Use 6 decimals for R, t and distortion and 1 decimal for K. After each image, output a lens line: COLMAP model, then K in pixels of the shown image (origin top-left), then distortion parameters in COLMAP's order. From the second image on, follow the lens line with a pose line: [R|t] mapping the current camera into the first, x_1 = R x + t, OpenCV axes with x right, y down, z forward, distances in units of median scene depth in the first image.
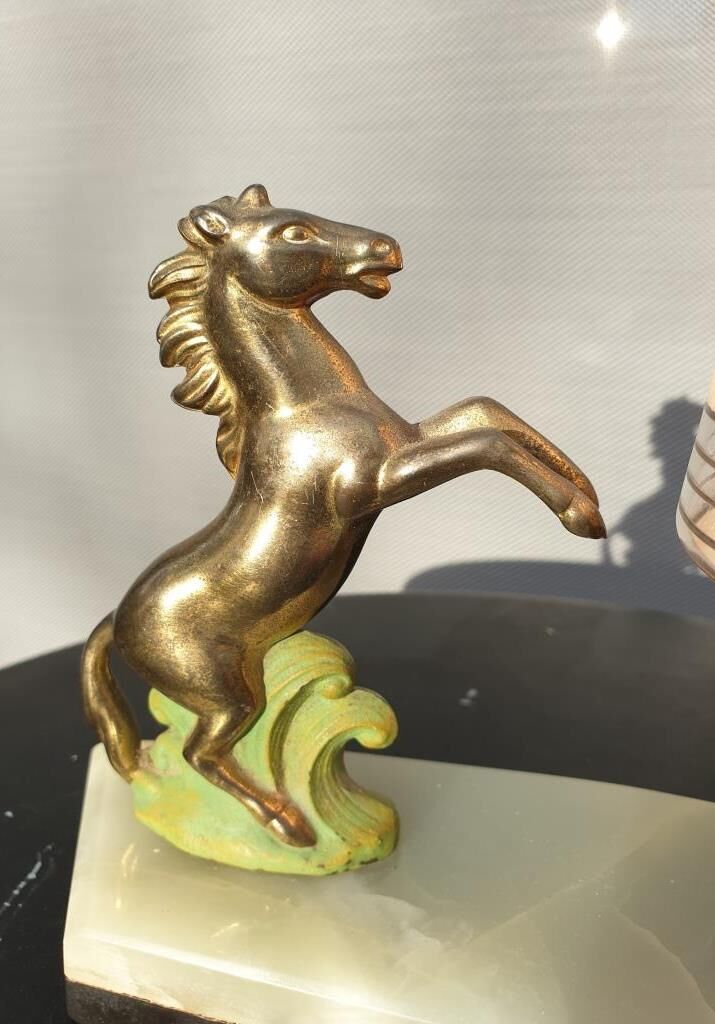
lens RADIAL K [[807.4, 0, 357.5], [0, 807.4, 512.0], [0, 0, 1]] dist [0.008897, -0.118016]
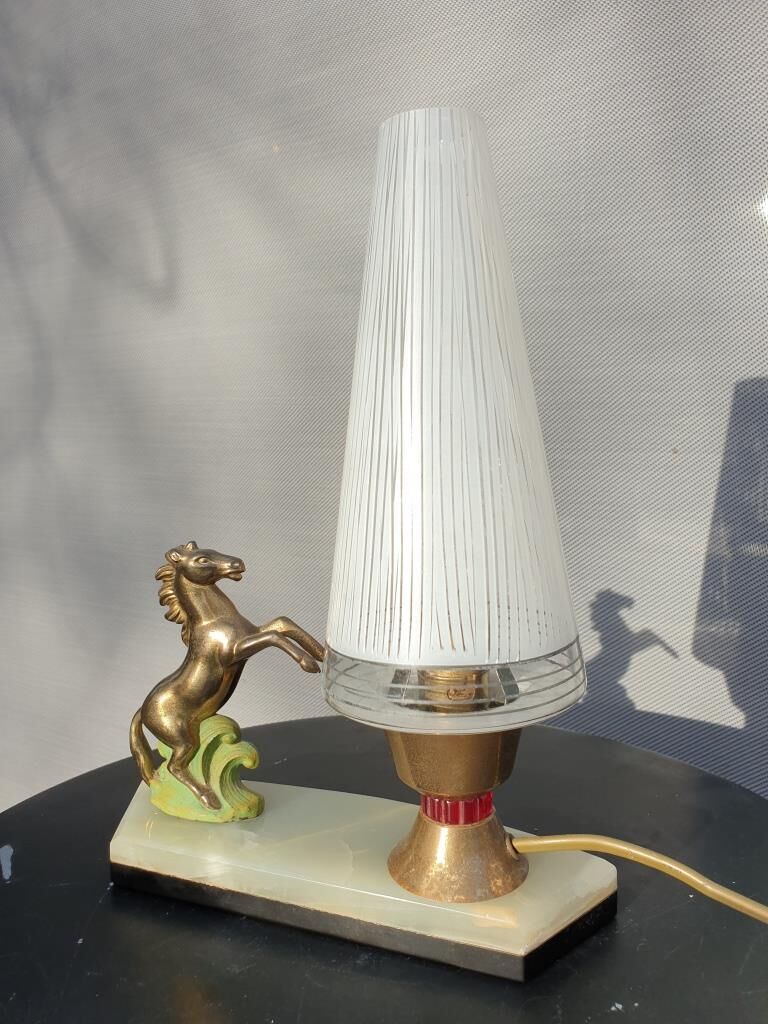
lens RADIAL K [[803.9, 0, 384.0], [0, 803.9, 512.0], [0, 0, 1]] dist [-0.074870, 0.071288]
pose [[0.992859, -0.015810, -0.118242, 0.749773], [-0.005164, 0.984554, -0.175005, -0.029969], [0.119183, 0.174366, 0.977442, -1.417039]]
